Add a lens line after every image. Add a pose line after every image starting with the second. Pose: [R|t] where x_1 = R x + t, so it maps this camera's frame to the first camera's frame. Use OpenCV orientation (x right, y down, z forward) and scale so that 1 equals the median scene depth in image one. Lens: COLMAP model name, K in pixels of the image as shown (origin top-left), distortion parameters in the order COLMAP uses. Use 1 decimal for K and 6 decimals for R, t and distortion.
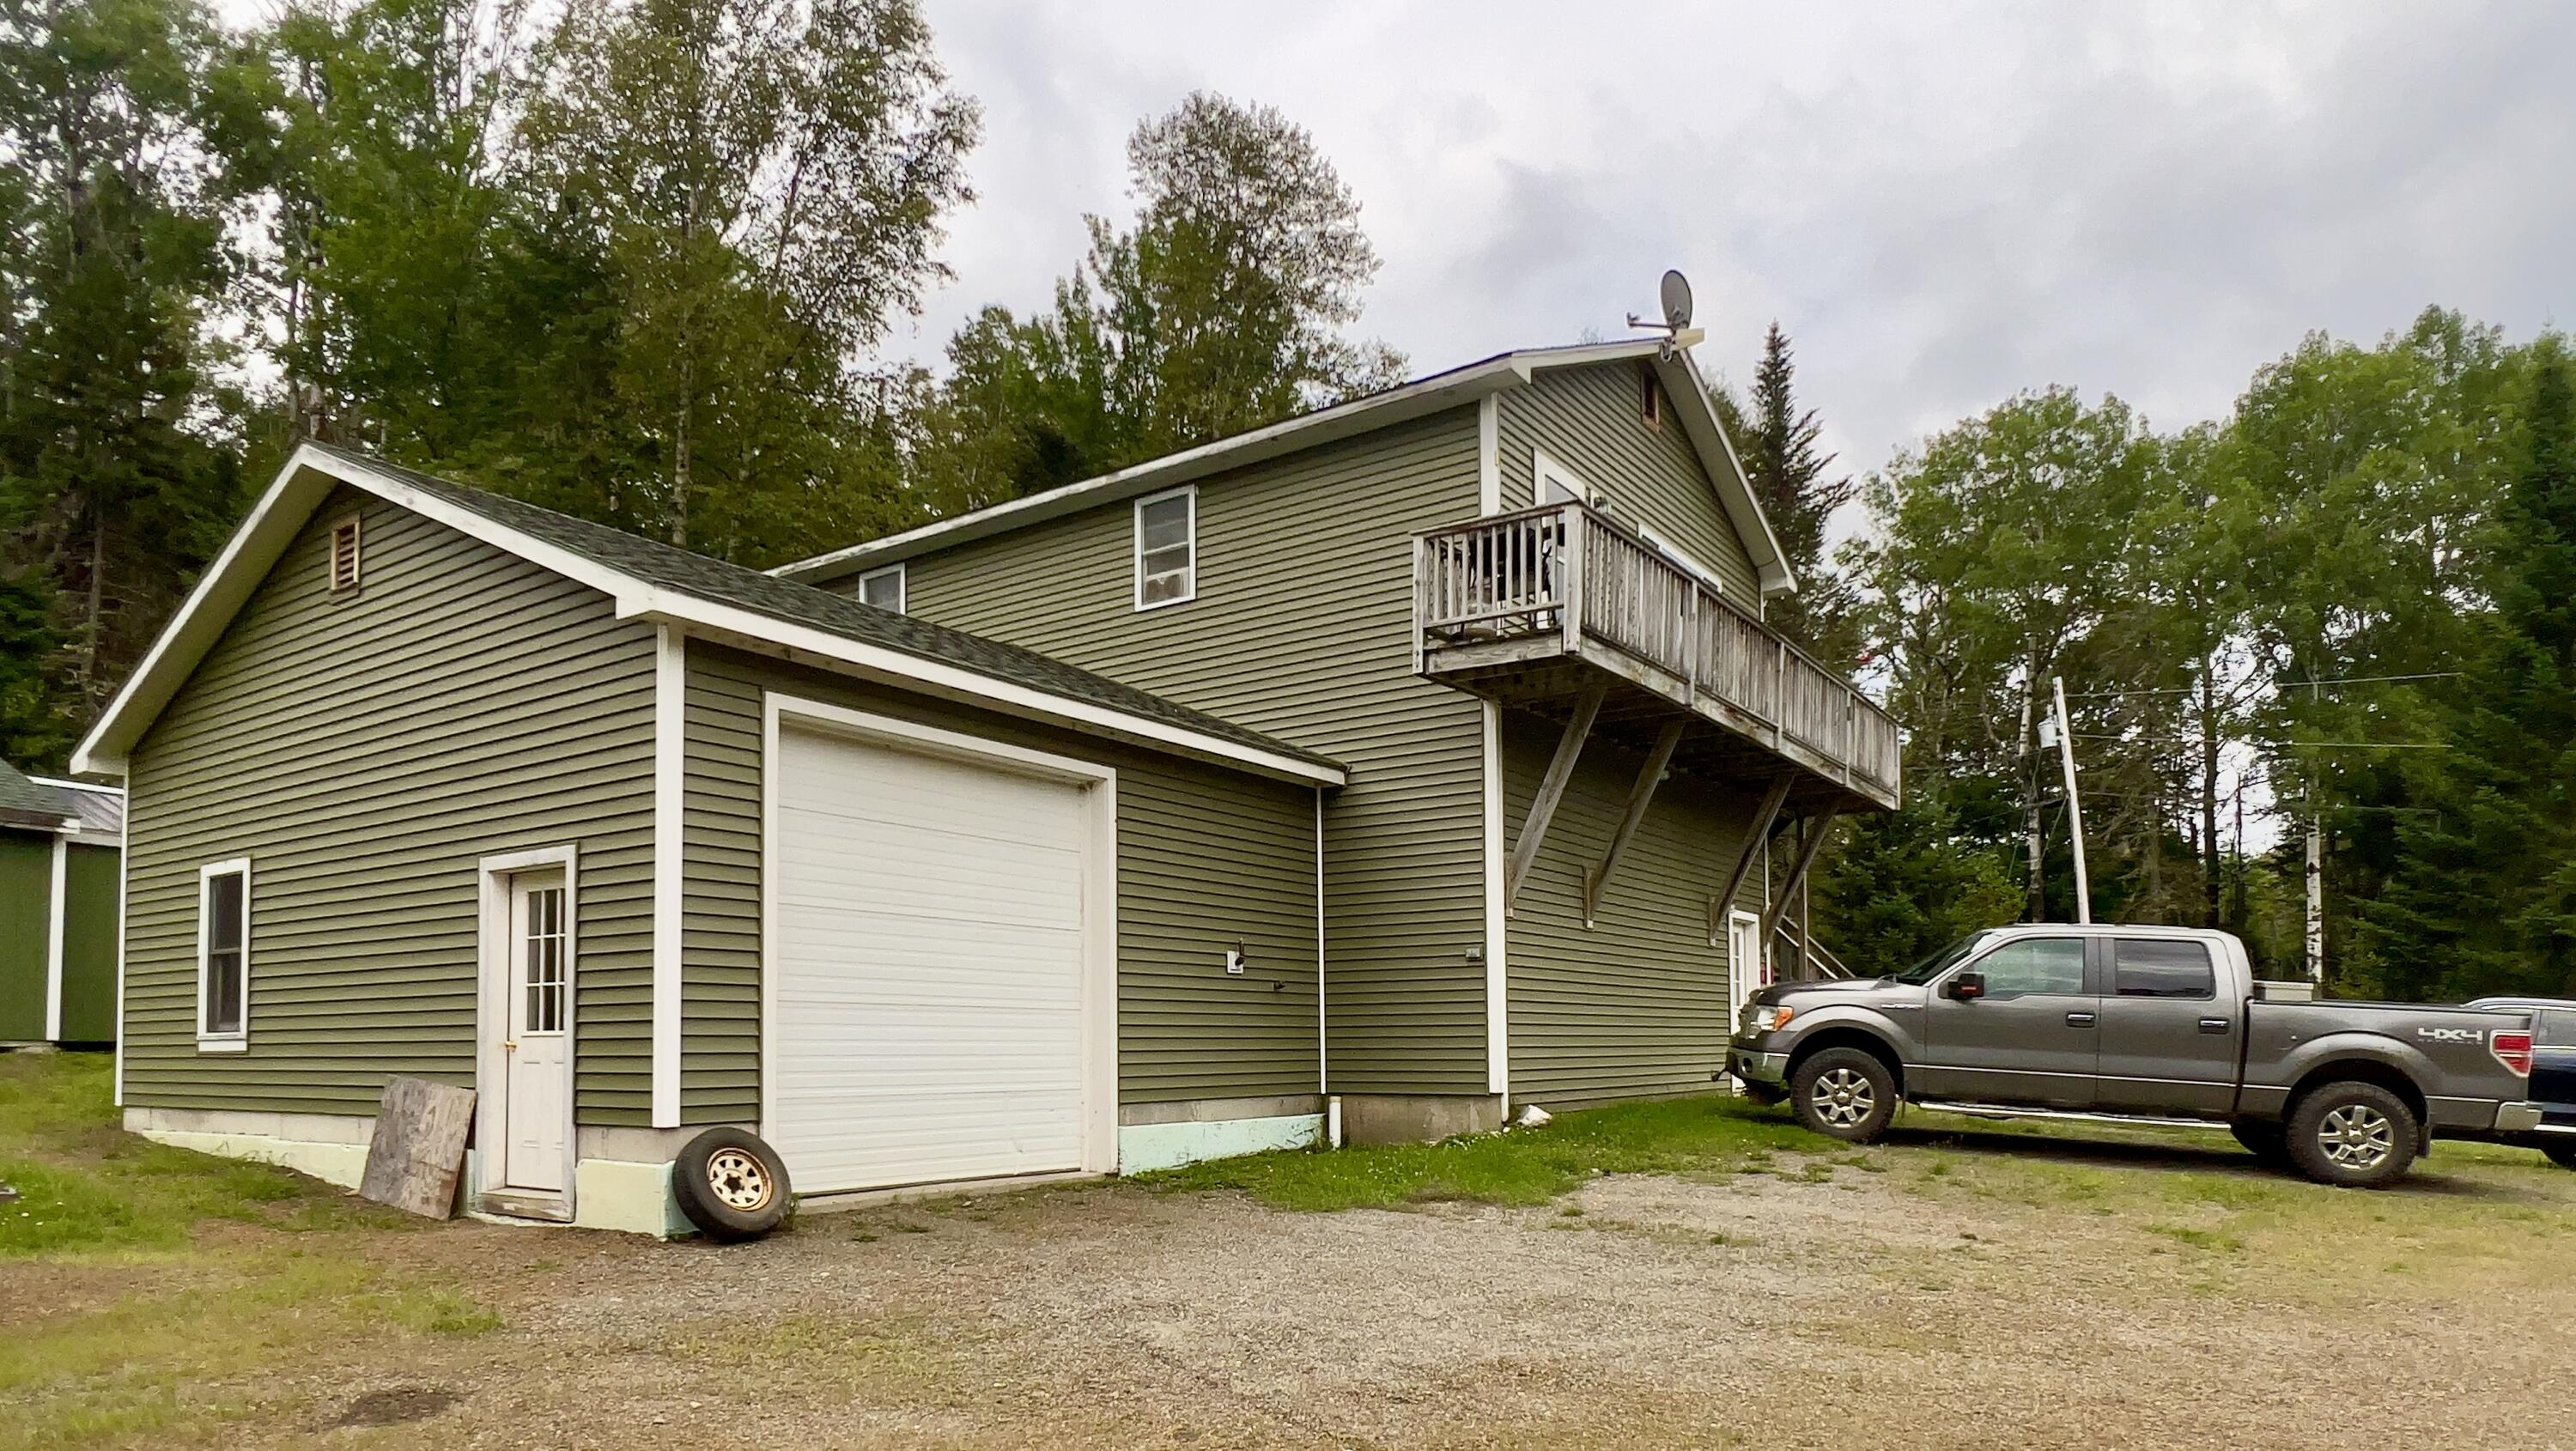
lens RADIAL K [[1555.0, 0, 1282.9], [0, 1555.0, 989.3], [0, 0, 1]] dist [0.020967, -0.035439]
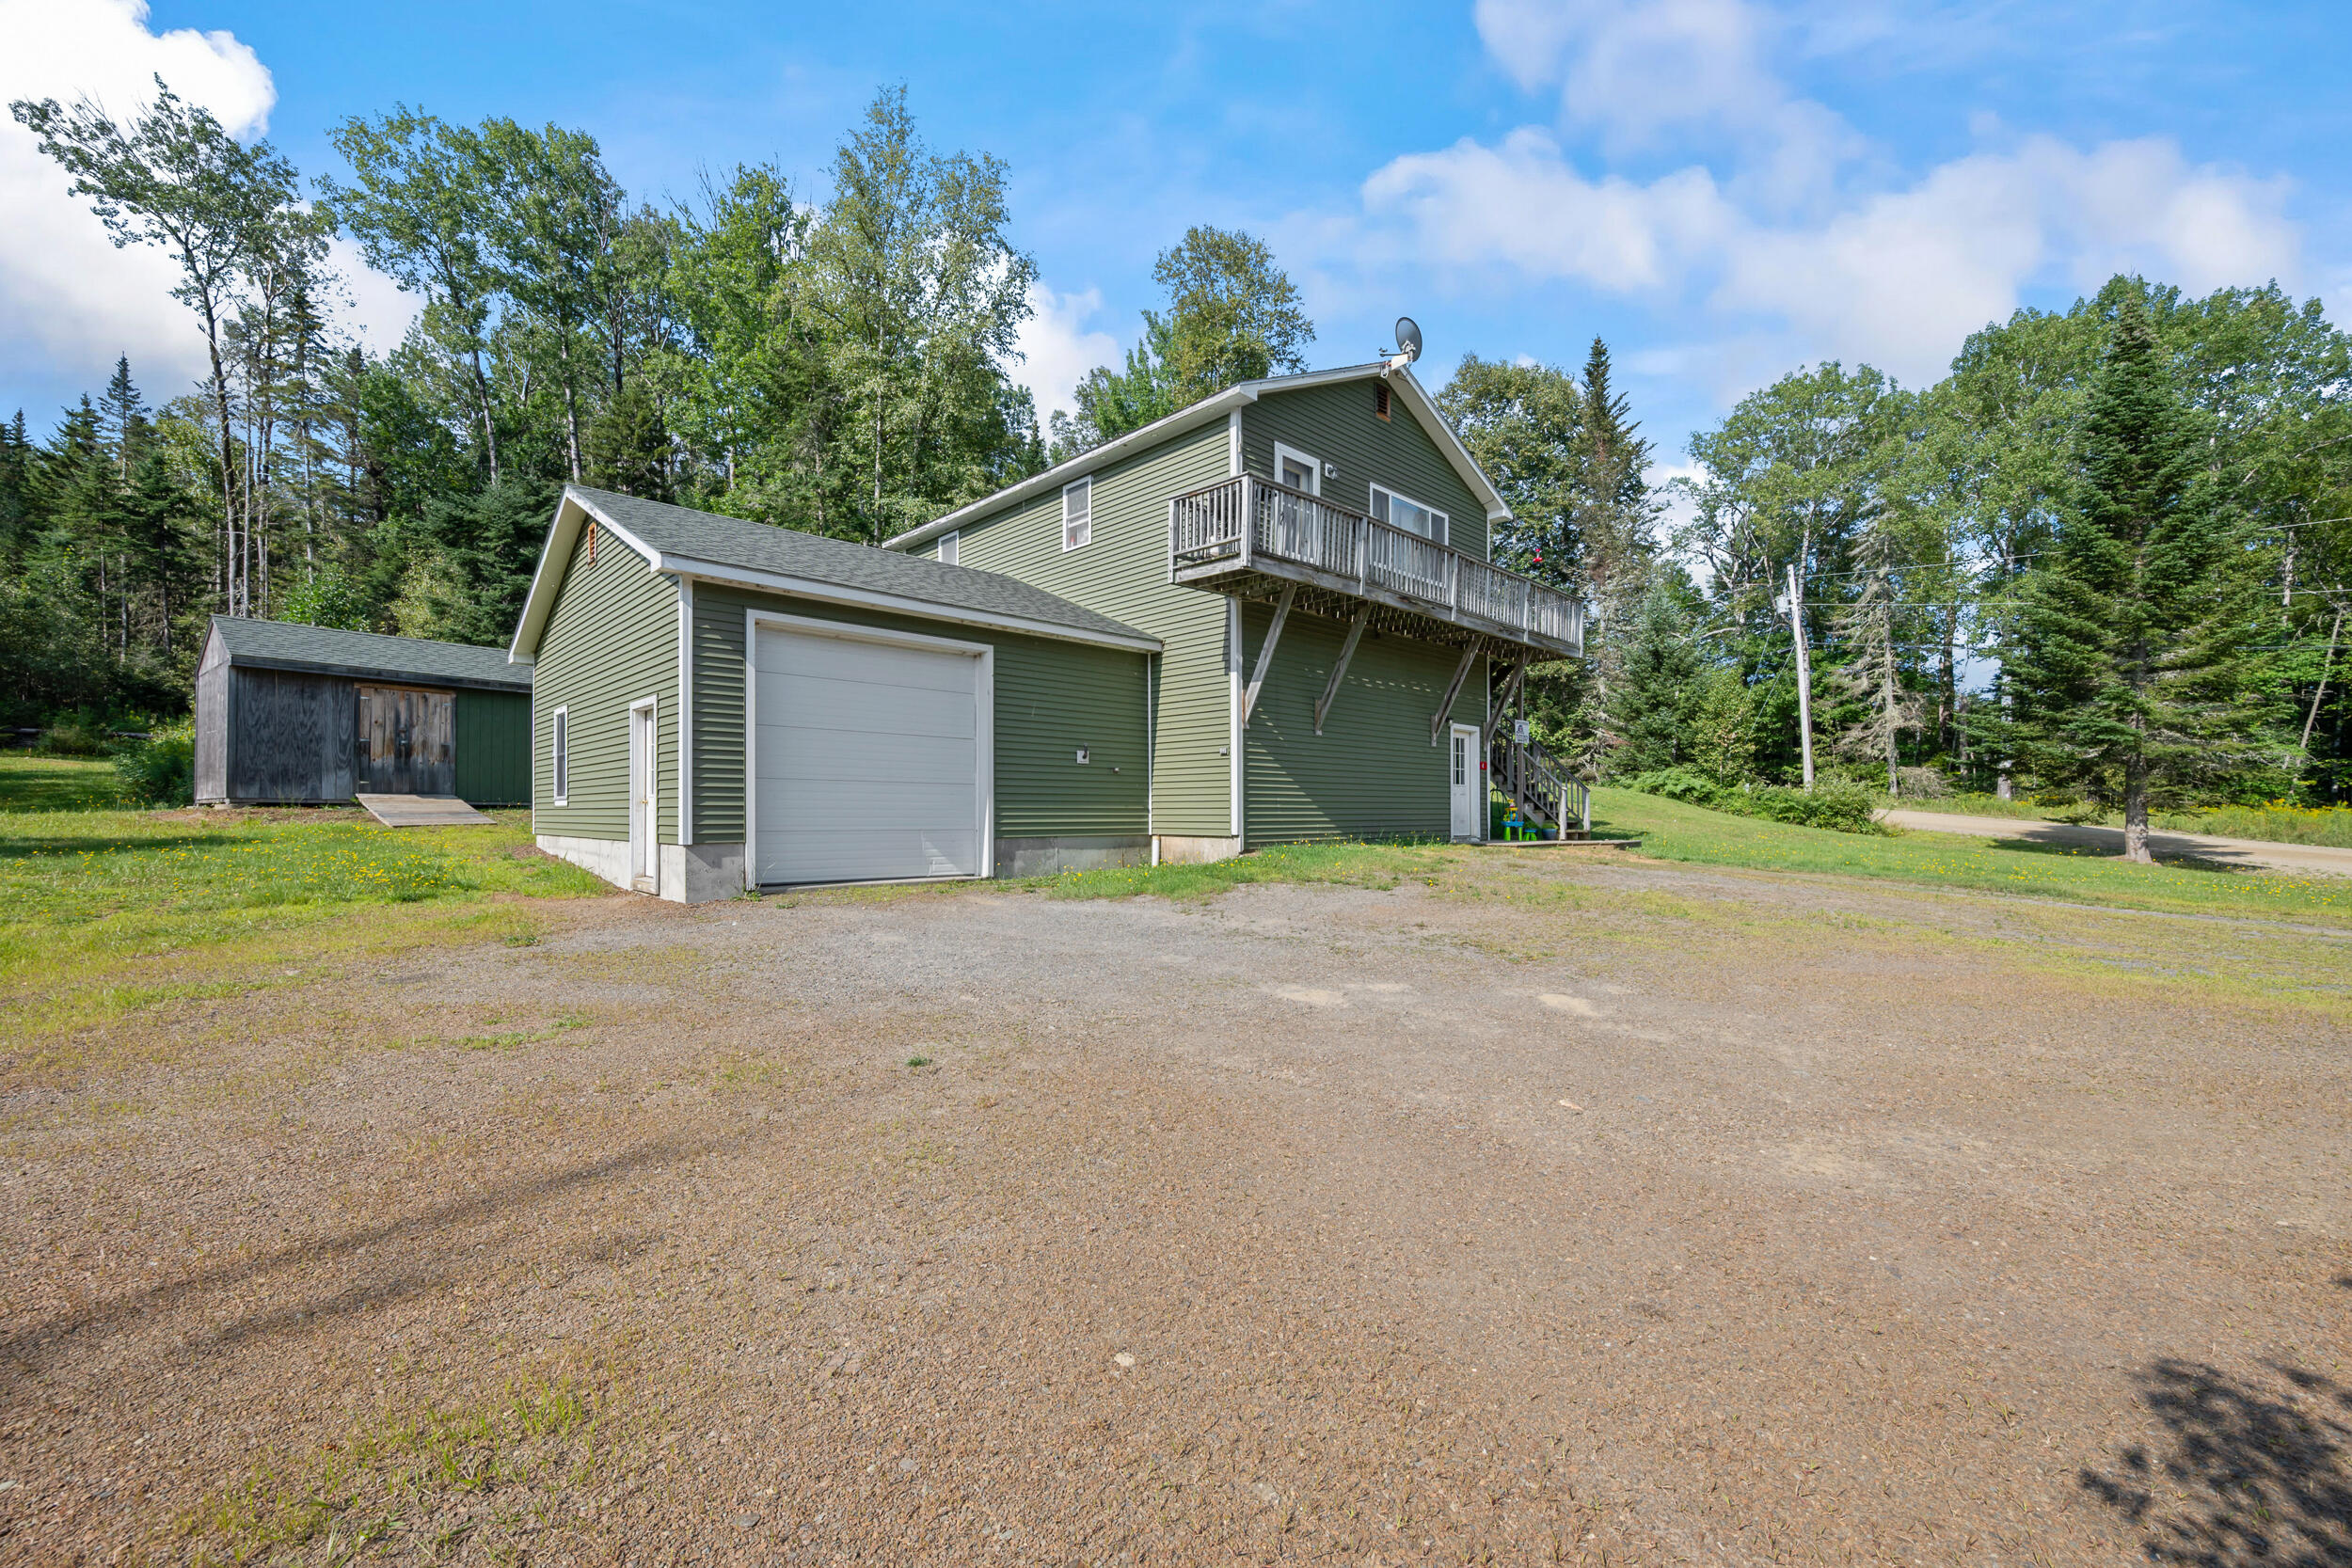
lens RADIAL K [[945.0, 0, 1179.9], [0, 945.0, 818.9], [0, 0, 1]] dist [-0.000791, 0.000181]
pose [[0.980923, 0.007444, -0.194253, 0.225450], [0.000662, 0.999133, 0.041631, 0.005730], [0.194394, -0.040965, 0.980068, -0.000511]]
